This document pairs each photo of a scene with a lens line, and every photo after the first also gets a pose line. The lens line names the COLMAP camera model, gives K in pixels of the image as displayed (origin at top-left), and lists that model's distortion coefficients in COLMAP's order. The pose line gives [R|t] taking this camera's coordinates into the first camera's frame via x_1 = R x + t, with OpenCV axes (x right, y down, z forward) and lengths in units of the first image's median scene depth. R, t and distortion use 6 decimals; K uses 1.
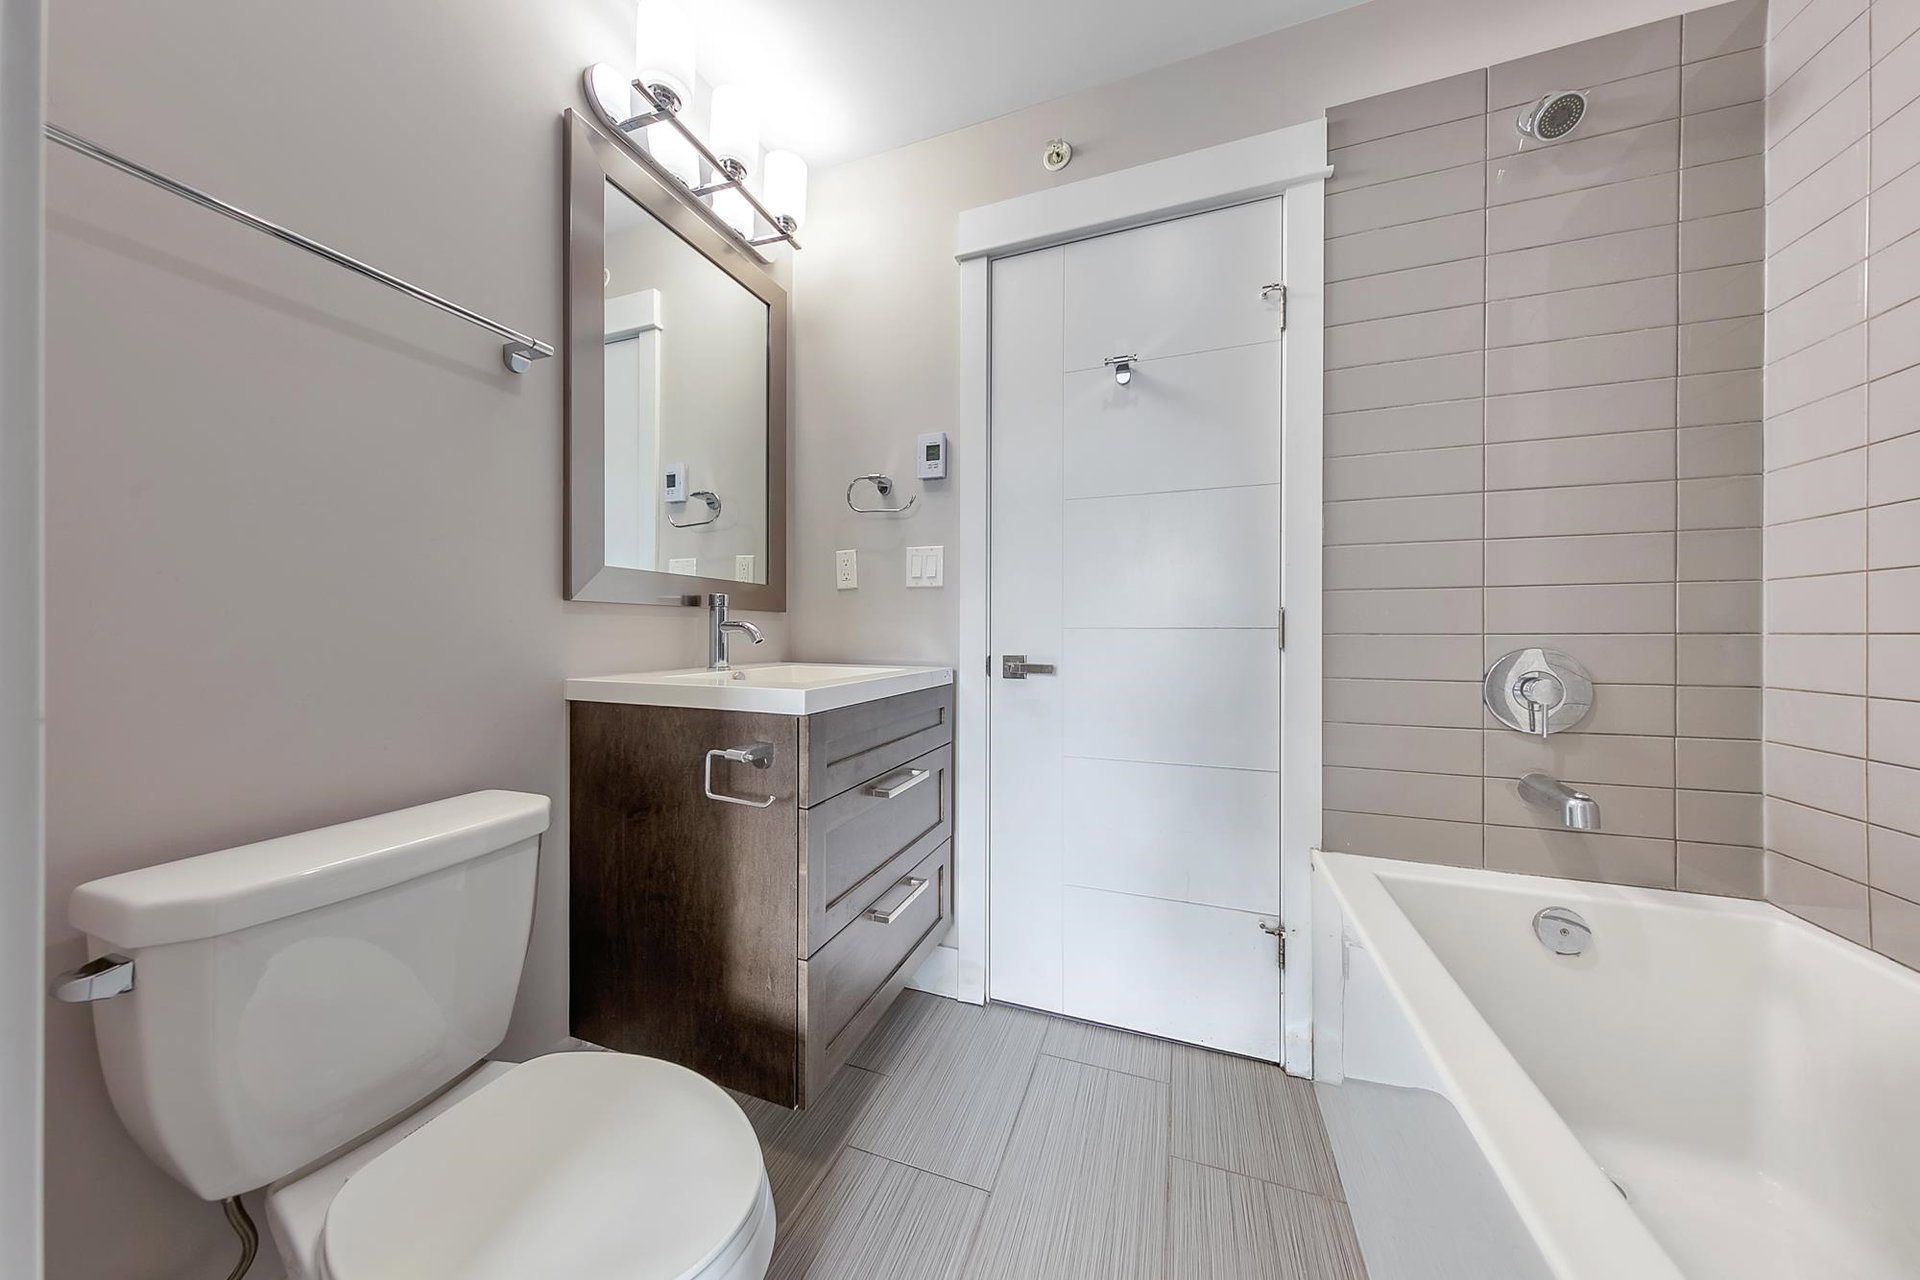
lens RADIAL K [[632.2, 0, 948.8], [0, 632.2, 640.2], [0, 0, 1]] dist [0.000105, -0.002144]
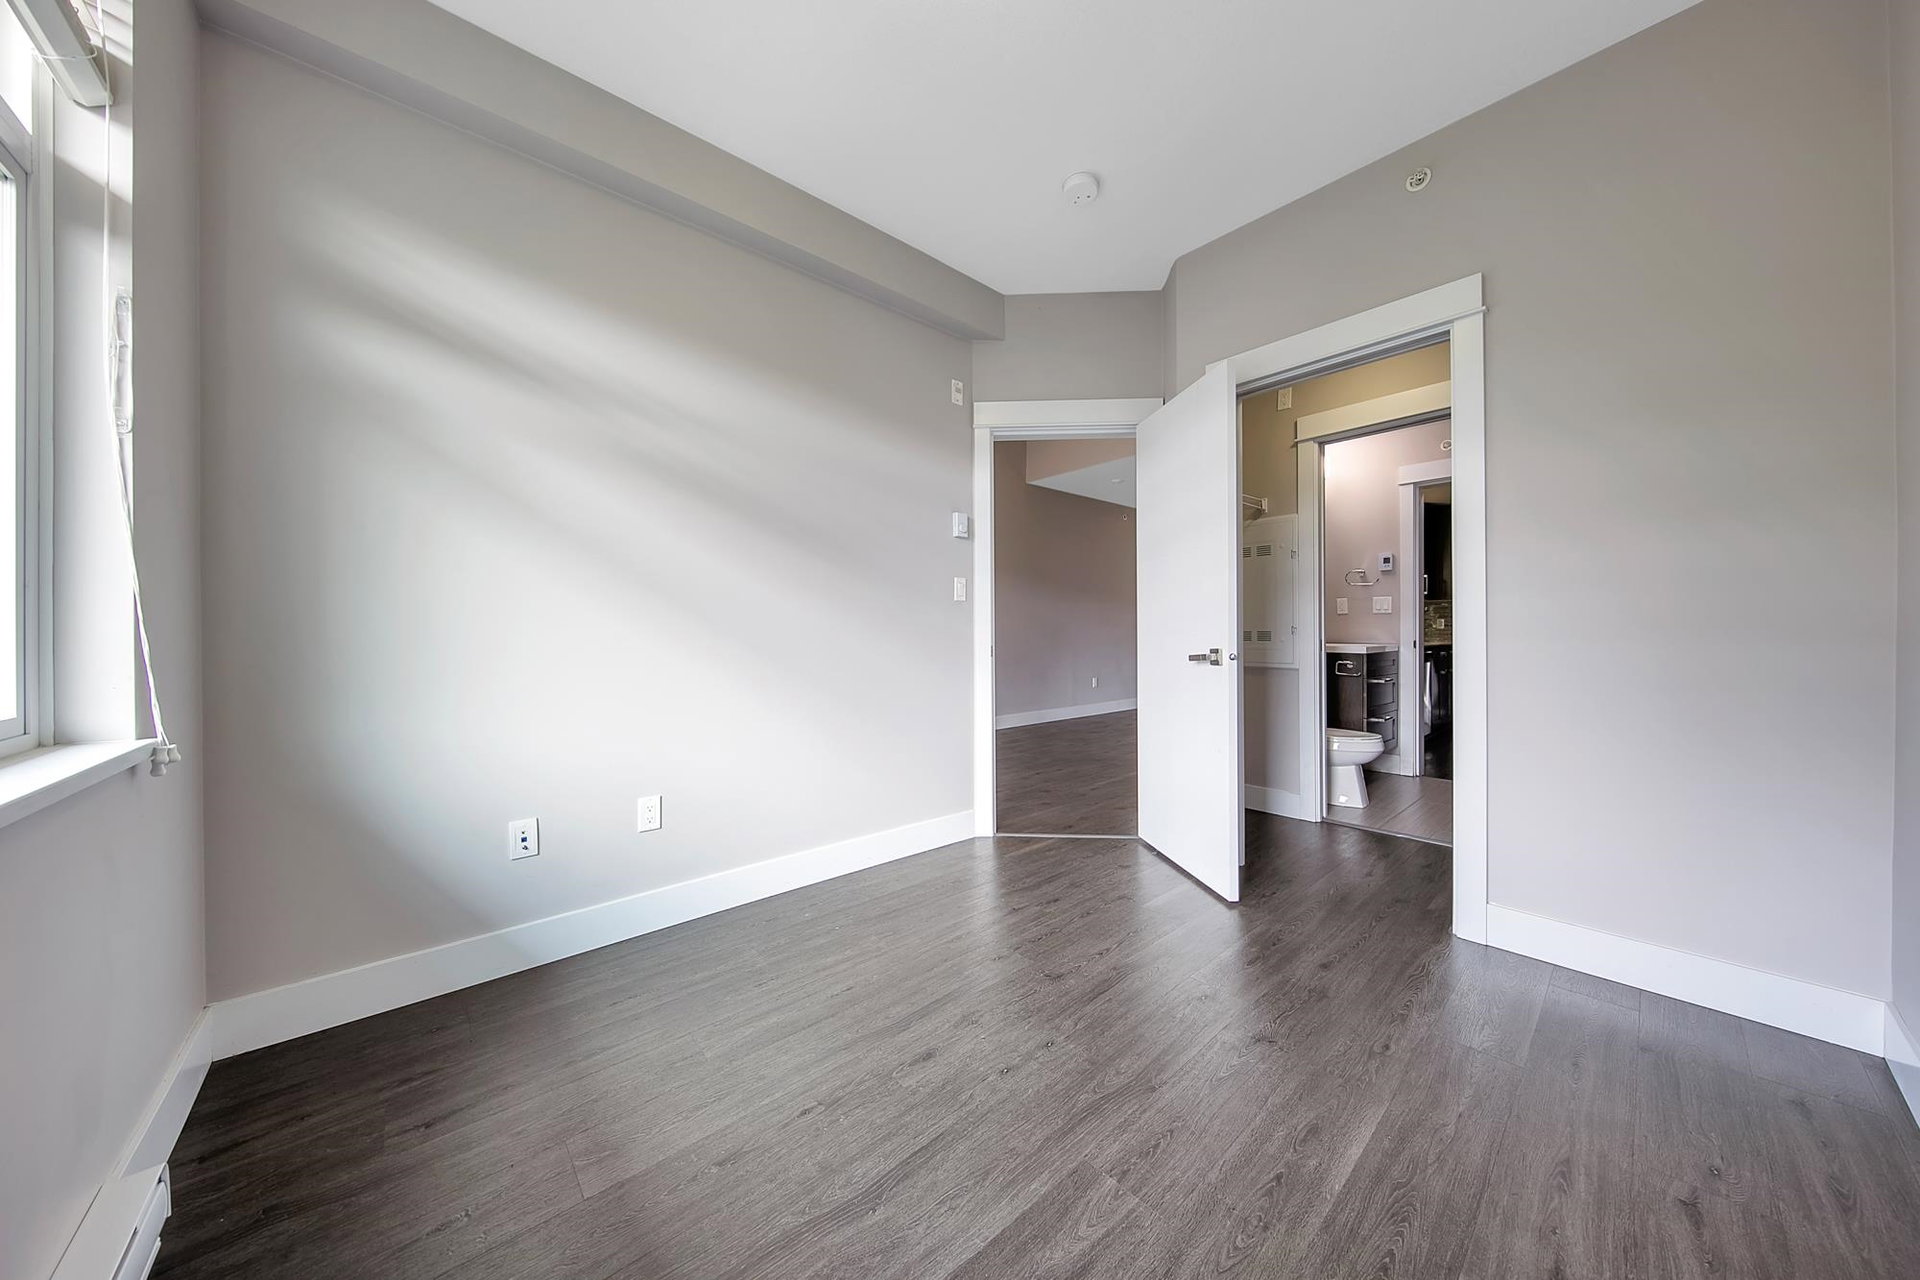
lens RADIAL K [[632.2, 0, 964.3], [0, 632.2, 632.8], [0, 0, 1]] dist [0.000105, -0.002144]
pose [[0.876354, -0.001985, -0.481664, -0.368218], [0.000657, 0.999996, -0.002926, 0.001421], [0.481668, 0.002247, 0.876351, -2.591582]]
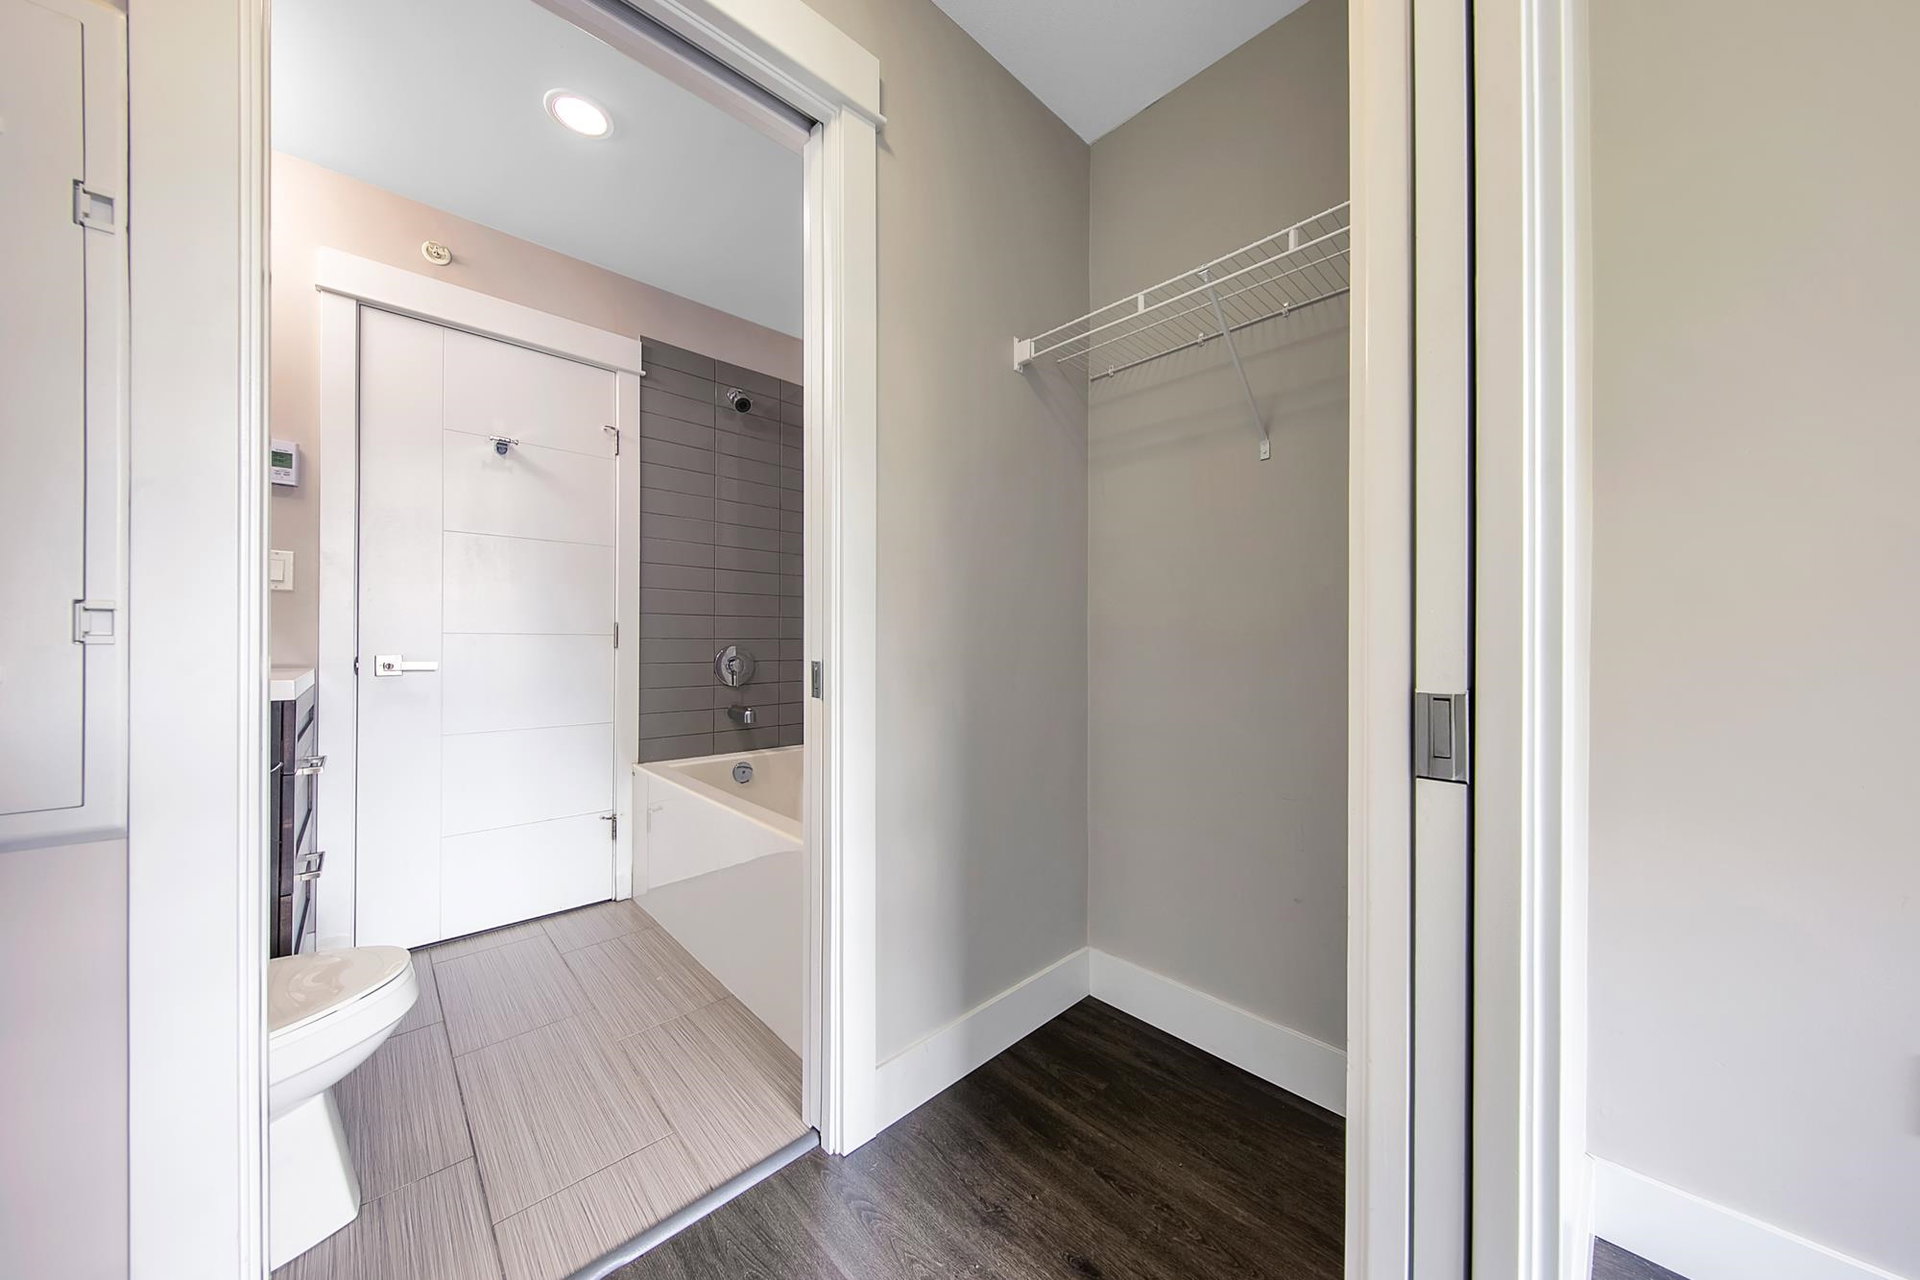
lens RADIAL K [[632.2, 0, 958.1], [0, 632.2, 640.2], [0, 0, 1]] dist [0.000105, -0.002144]
pose [[0.458476, 0.003269, 0.888701, -0.545460], [-0.001808, 0.999995, -0.002746, -0.001525], [-0.888705, -0.000348, 0.458479, -0.573335]]
